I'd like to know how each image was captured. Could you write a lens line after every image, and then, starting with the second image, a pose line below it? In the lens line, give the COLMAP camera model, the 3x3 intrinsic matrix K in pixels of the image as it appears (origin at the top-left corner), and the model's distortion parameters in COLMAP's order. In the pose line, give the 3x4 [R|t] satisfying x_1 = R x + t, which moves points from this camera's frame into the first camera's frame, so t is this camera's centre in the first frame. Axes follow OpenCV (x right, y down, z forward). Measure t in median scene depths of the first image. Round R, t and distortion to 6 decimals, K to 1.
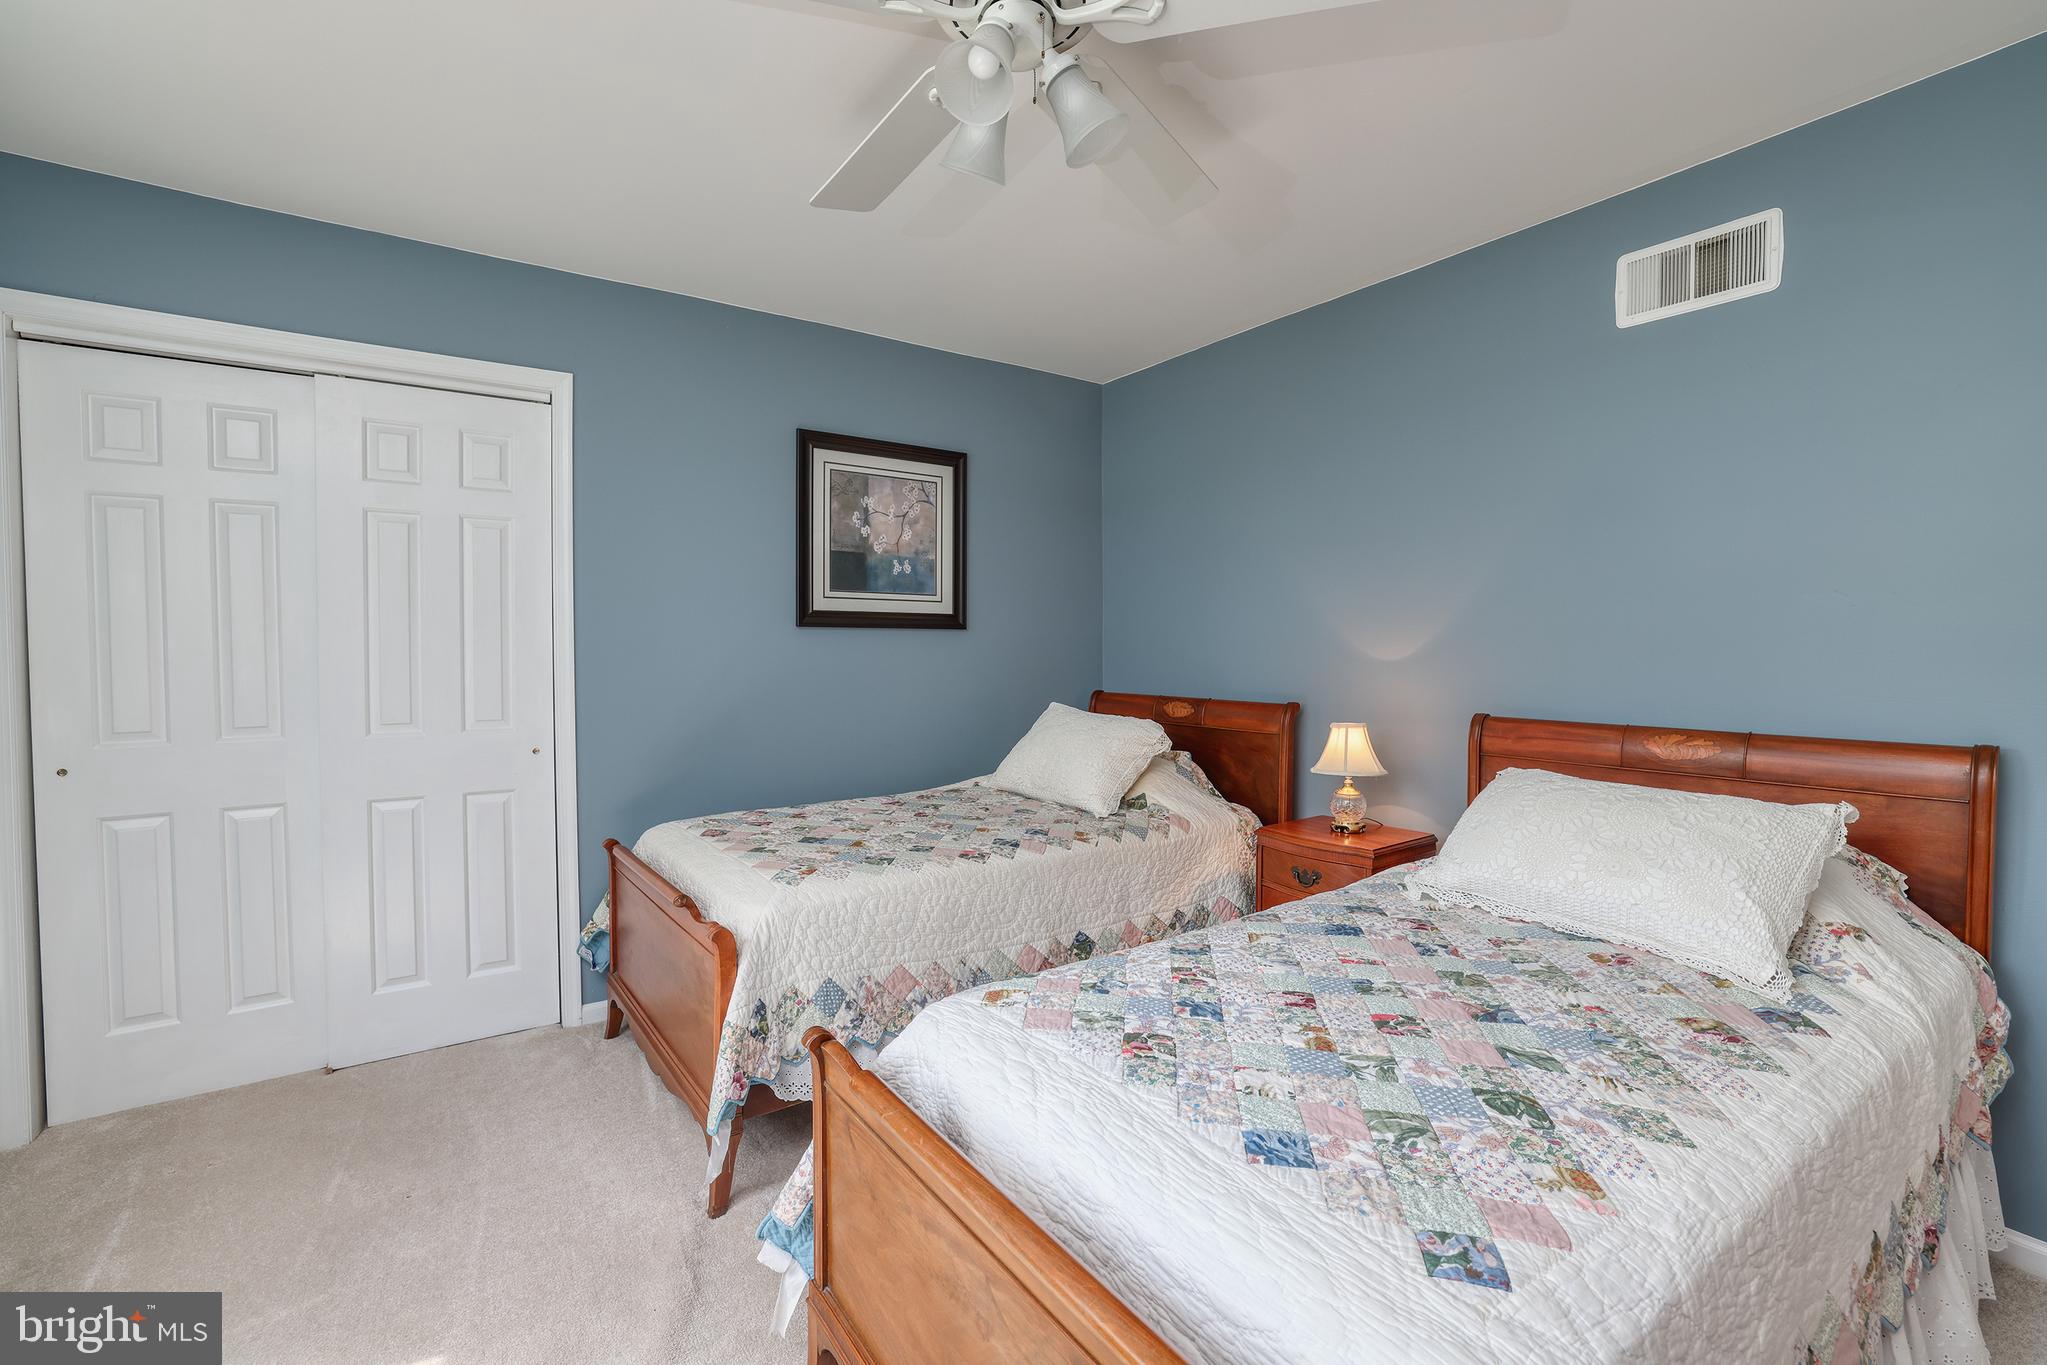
lens RADIAL K [[878.7, 0, 1026.3], [0, 878.7, 662.5], [0, 0, 1]] dist [-0.038137, 0.015080]
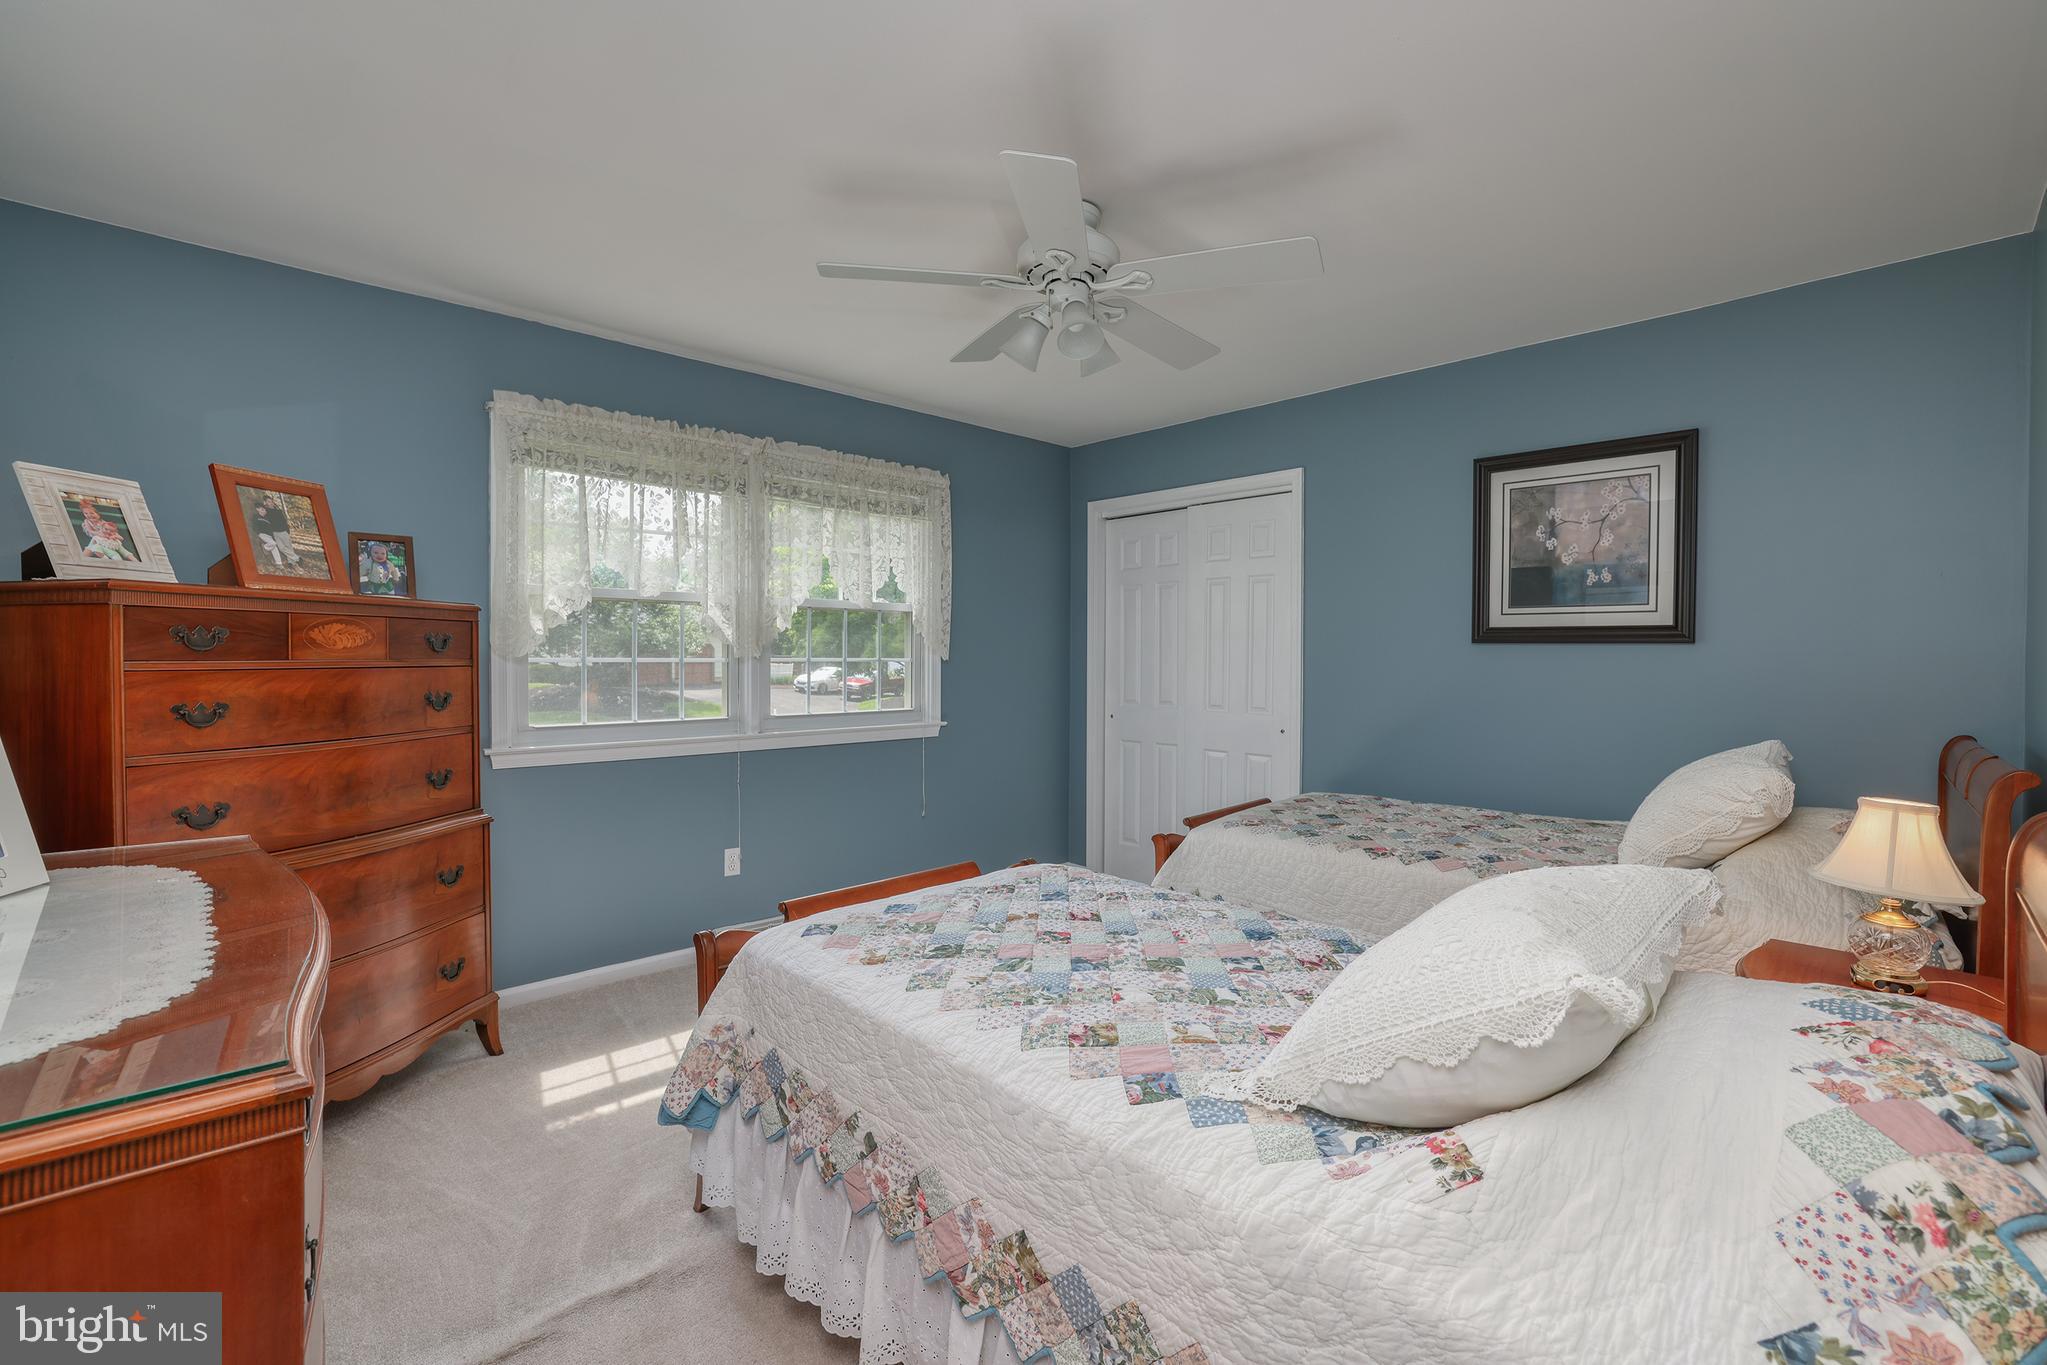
lens RADIAL K [[878.7, 0, 1026.3], [0, 878.7, 662.5], [0, 0, 1]] dist [-0.038137, 0.015080]
pose [[0.154738, 0.010068, -0.987904, 0.708184], [-0.025788, 0.999649, 0.006148, -0.009328], [0.987619, 0.024524, 0.154943, 0.290614]]
